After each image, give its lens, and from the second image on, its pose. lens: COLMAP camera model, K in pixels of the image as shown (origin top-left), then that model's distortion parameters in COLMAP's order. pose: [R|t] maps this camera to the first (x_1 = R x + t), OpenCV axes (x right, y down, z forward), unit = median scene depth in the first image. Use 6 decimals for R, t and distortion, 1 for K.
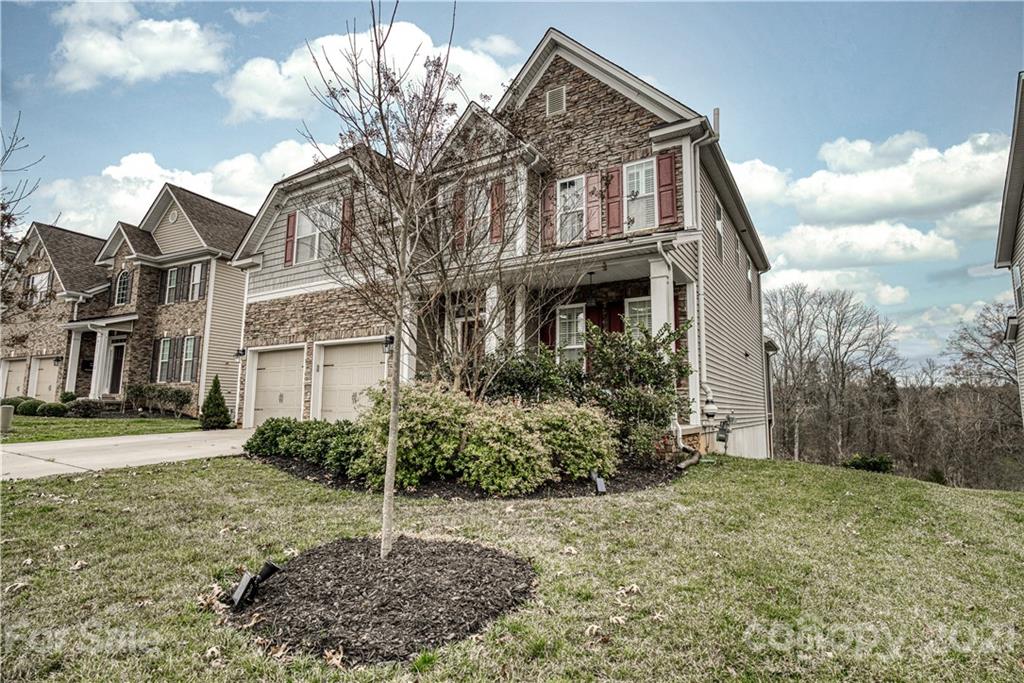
lens RADIAL K [[507.2, 0, 510.1], [0, 507.2, 344.0], [0, 0, 1]] dist [-0.005496, -0.001014]
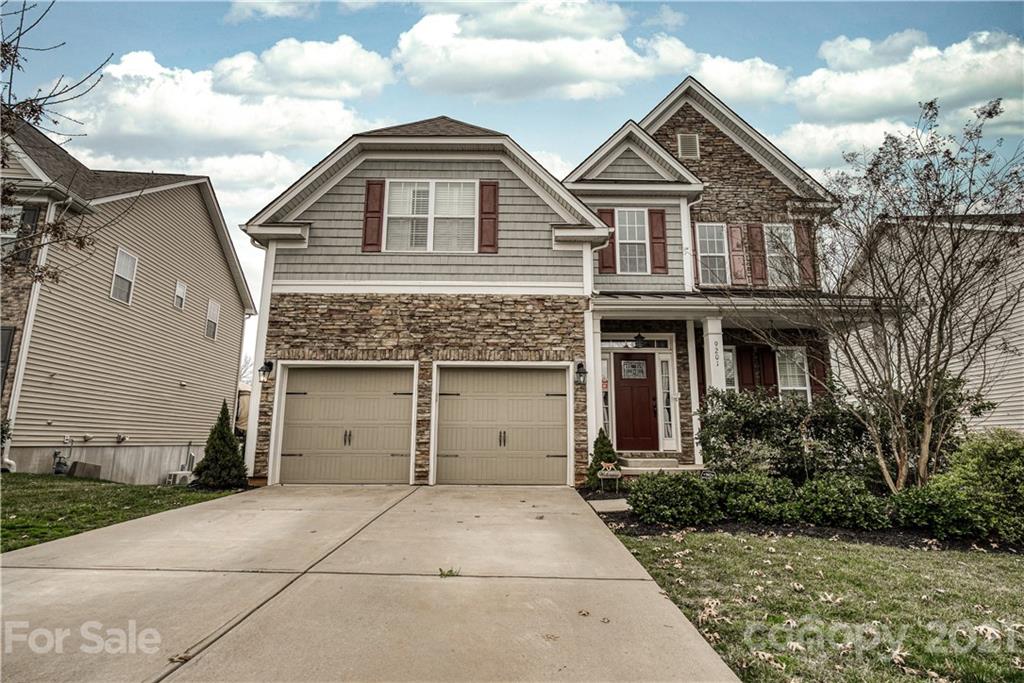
lens RADIAL K [[507.2, 0, 510.0], [0, 507.2, 339.5], [0, 0, 1]] dist [-0.005496, -0.001014]
pose [[0.847988, 0.097158, 0.521033, -0.675566], [-0.062293, 0.994511, -0.084065, 0.018971], [-0.526341, 0.038829, 0.849386, 0.314845]]
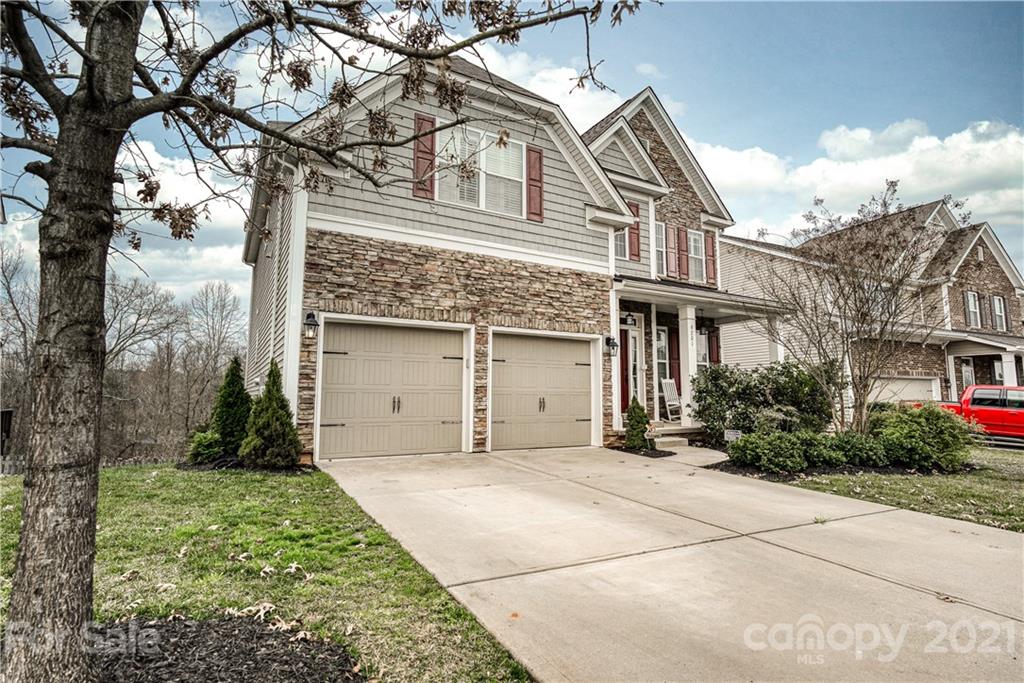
lens RADIAL K [[507.2, 0, 505.4], [0, 507.2, 337.3], [0, 0, 1]] dist [-0.005496, -0.001014]
pose [[0.491666, 0.095144, 0.865570, -0.985172], [-0.111608, 0.992700, -0.045721, 0.040715], [-0.863602, -0.074125, 0.498696, 0.620923]]
